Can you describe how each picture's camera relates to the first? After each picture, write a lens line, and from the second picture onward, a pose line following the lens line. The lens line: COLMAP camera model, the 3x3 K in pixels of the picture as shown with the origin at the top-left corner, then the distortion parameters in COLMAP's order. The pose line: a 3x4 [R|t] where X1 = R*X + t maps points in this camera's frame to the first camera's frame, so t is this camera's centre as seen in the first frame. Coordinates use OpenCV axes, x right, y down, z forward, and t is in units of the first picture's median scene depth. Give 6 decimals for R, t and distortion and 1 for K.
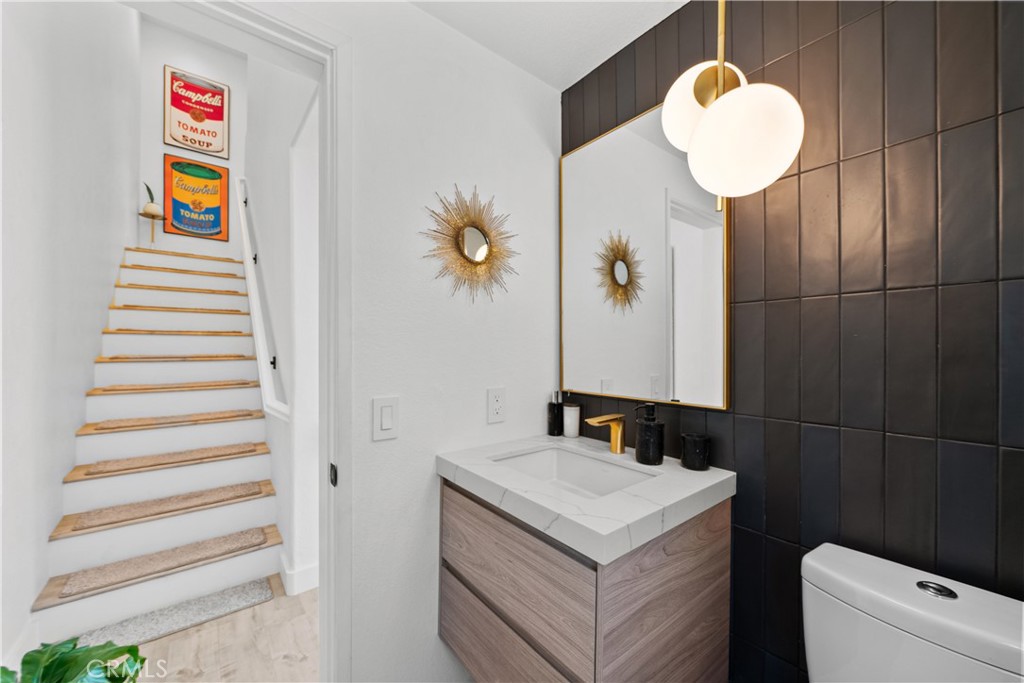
lens RADIAL K [[391.8, 0, 510.6], [0, 391.8, 347.6], [0, 0, 1]] dist [-0.002089, -0.000046]
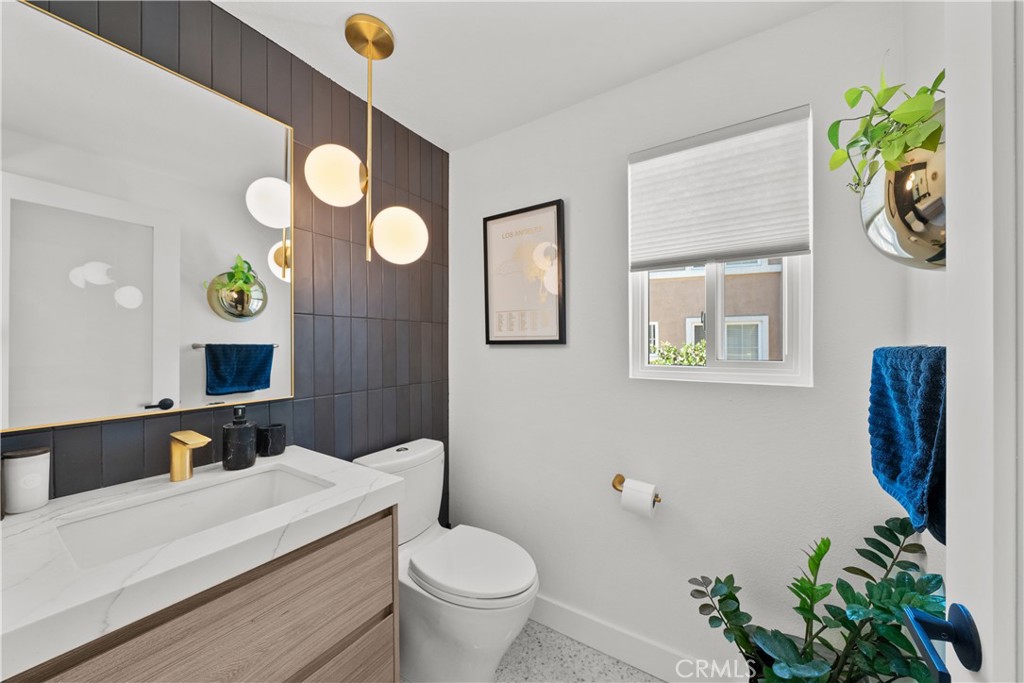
lens RADIAL K [[356.9, 0, 510.0], [0, 356.9, 344.7], [0, 0, 1]] dist [-0.000138, -0.000015]
pose [[-0.328317, 0.000851, 0.944567, -0.869579], [-0.001789, 0.999997, -0.001522, -0.012192], [-0.944566, -0.002190, -0.328315, 0.815496]]
